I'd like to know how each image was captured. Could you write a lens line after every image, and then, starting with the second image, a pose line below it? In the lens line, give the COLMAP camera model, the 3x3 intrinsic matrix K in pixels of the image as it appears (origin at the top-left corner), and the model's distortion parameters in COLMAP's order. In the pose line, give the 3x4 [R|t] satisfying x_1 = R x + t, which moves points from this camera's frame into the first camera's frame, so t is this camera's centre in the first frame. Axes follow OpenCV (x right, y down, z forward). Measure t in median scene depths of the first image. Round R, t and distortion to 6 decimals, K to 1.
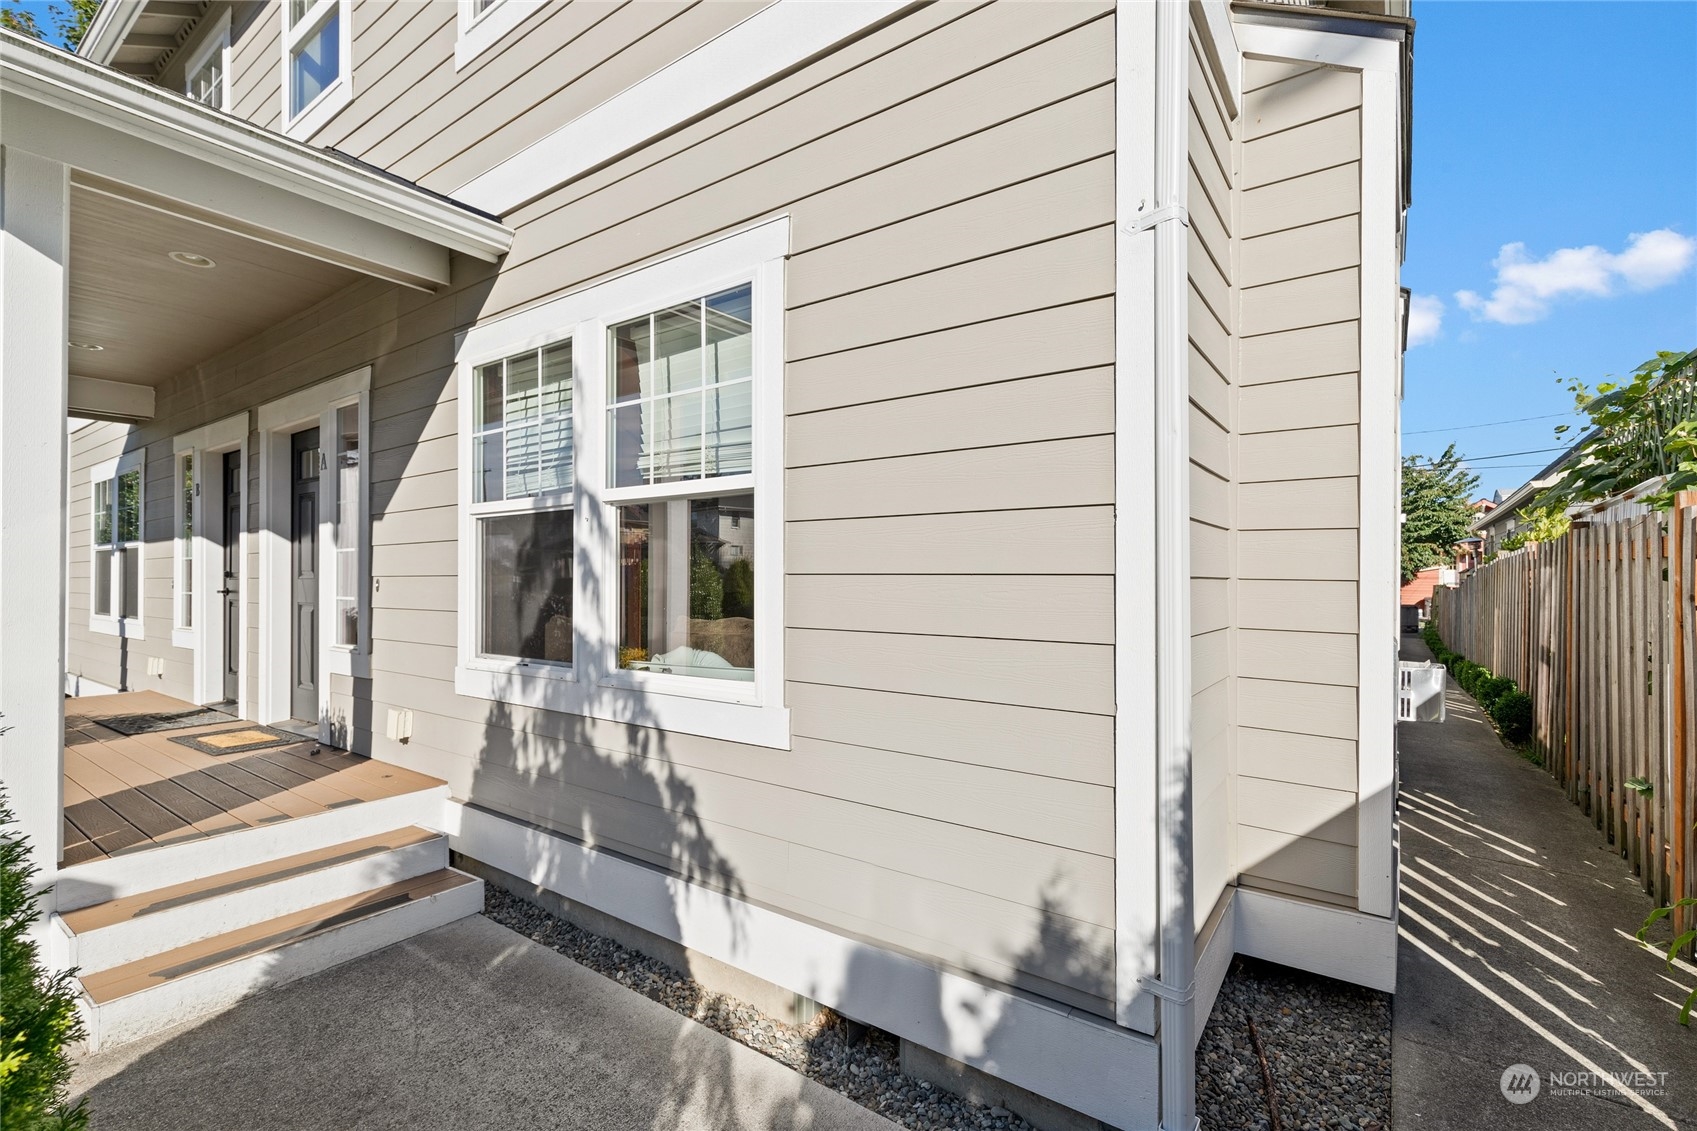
lens RADIAL K [[763.3, 0, 845.6], [0, 763.3, 563.5], [0, 0, 1]] dist [0.009815, -0.000704]
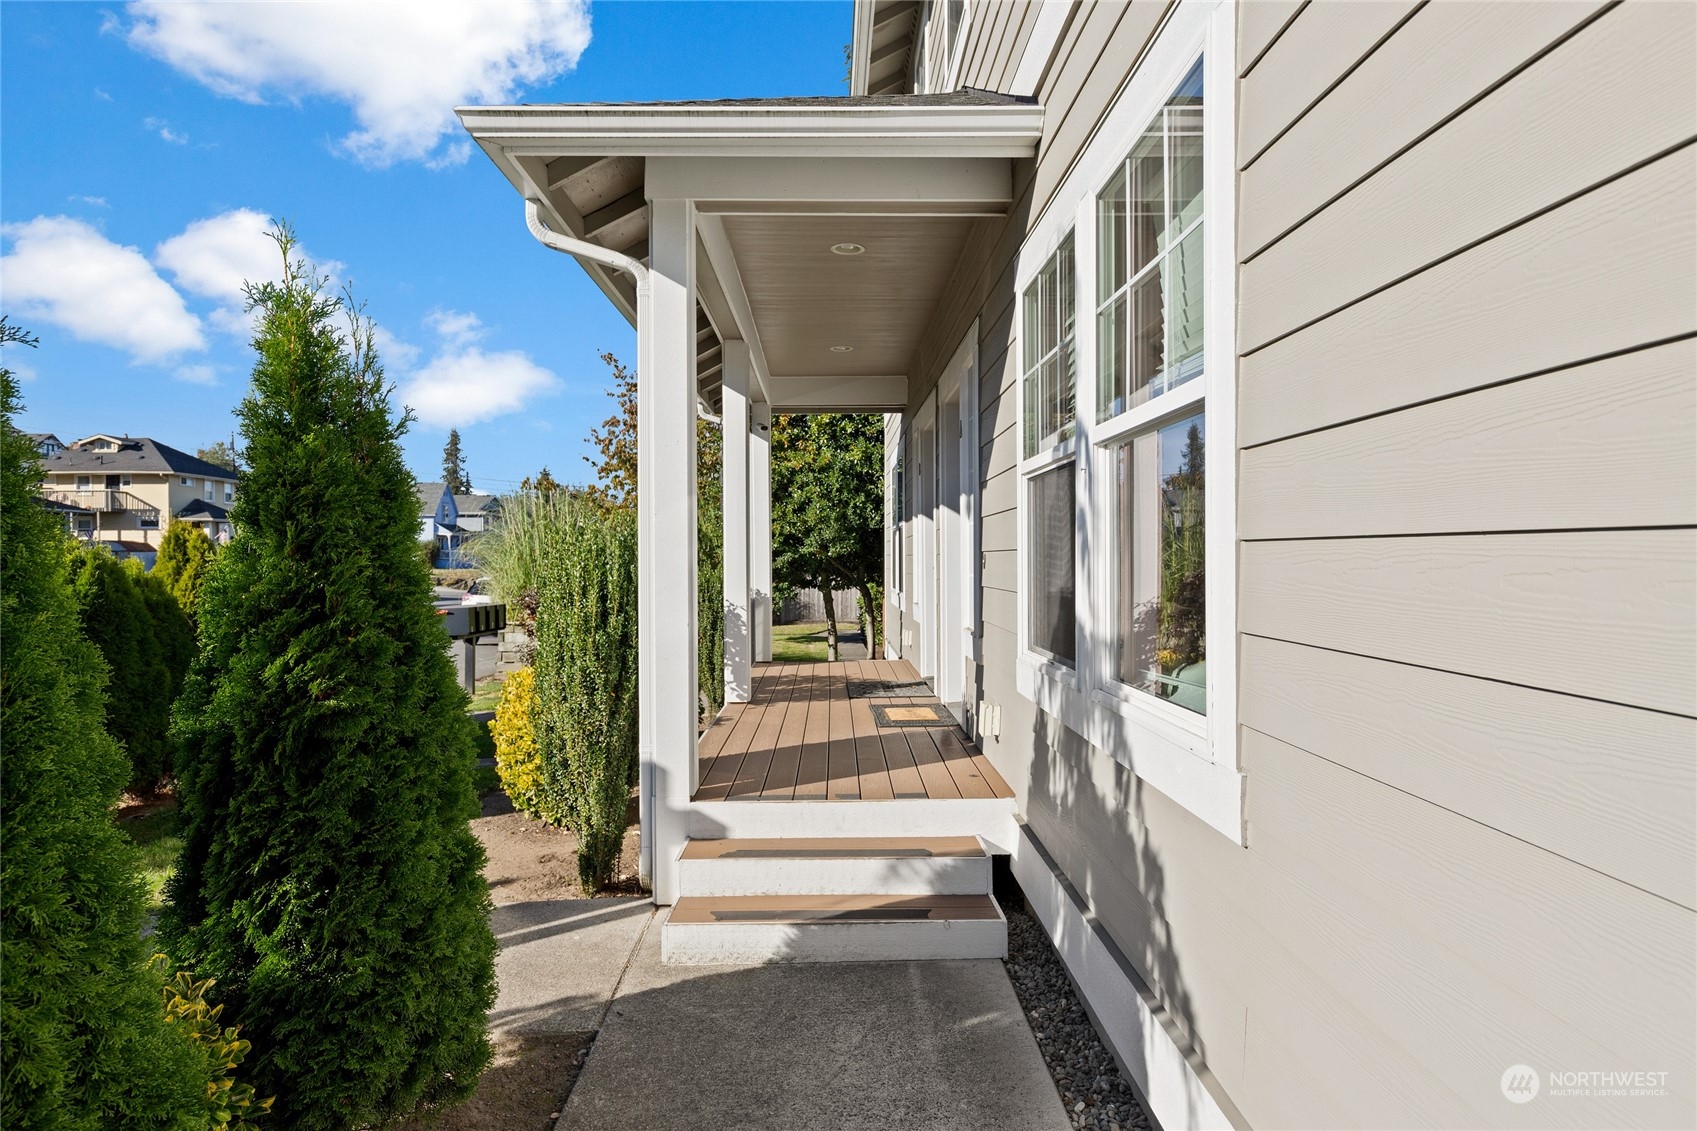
lens RADIAL K [[969.3, 0, 844.1], [0, 969.3, 556.6], [0, 0, 1]] dist [0.005469, 0.000766]
pose [[0.603463, -0.005042, -0.797375, 0.268414], [0.022599, 0.999686, 0.010783, 0.010199], [0.797071, -0.024527, 0.603388, 0.265200]]
